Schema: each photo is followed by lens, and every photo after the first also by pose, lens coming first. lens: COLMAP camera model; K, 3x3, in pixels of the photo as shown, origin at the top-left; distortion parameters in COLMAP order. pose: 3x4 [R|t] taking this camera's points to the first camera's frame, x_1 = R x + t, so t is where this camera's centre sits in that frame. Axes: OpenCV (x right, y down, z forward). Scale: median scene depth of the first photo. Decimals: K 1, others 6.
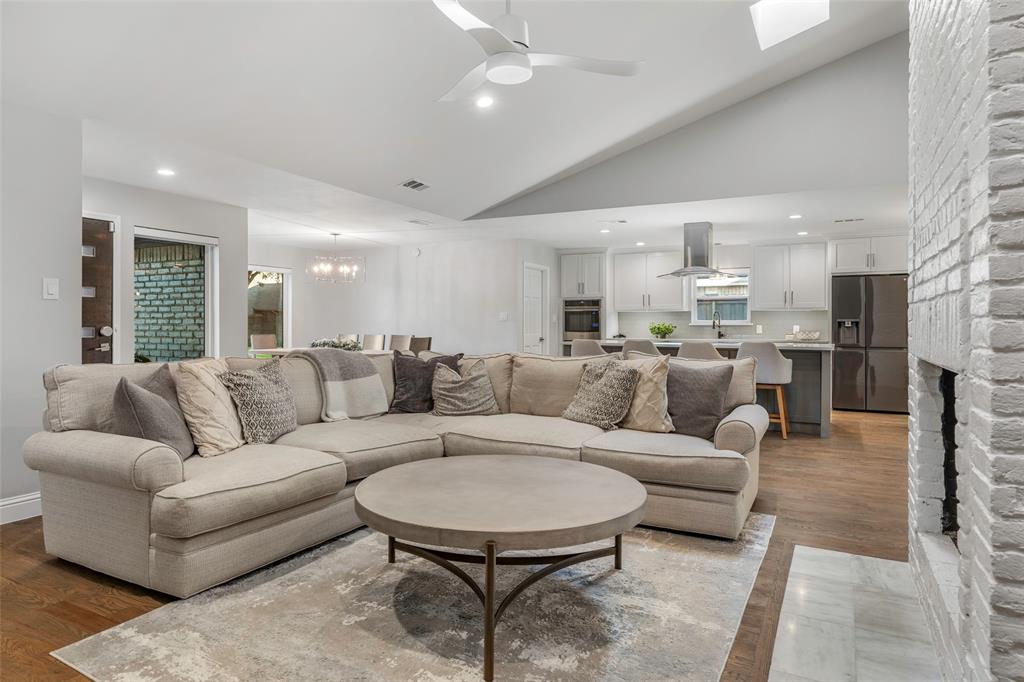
lens RADIAL K [[609.0, 0, 511.1], [0, 609.0, 330.4], [0, 0, 1]] dist [0.003177, -0.000468]
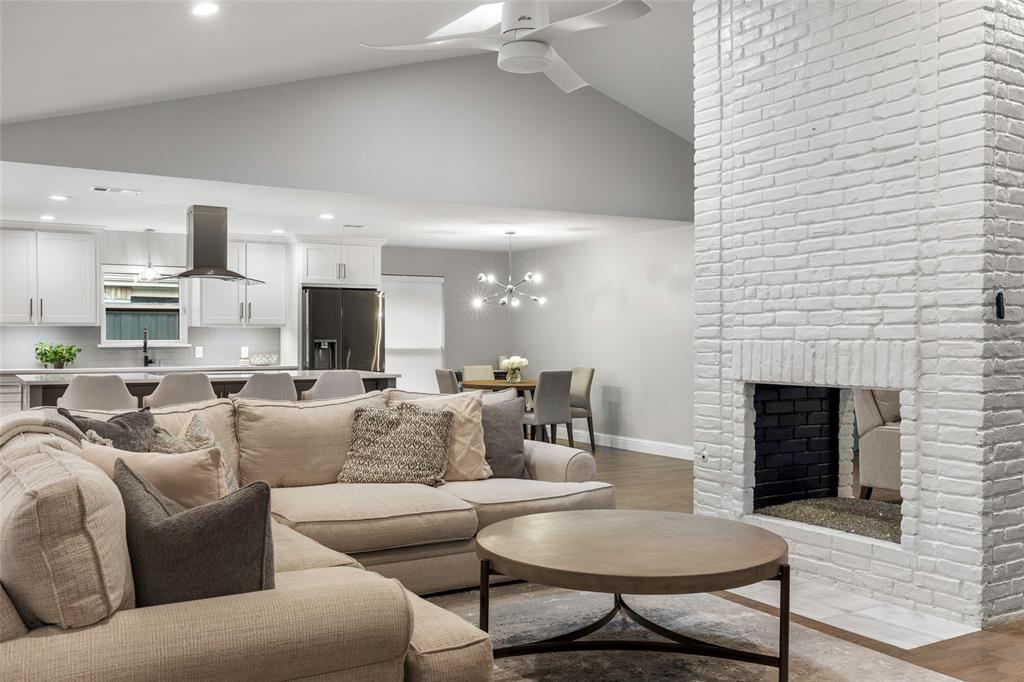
lens RADIAL K [[919.5, 0, 512.1], [0, 919.5, 345.3], [0, 0, 1]] dist [-0.013177, -0.005279]
pose [[0.500892, -0.007212, 0.865480, -0.752173], [0.006844, 0.999967, 0.004372, -0.026764], [-0.865483, 0.003733, 0.500925, 0.258468]]
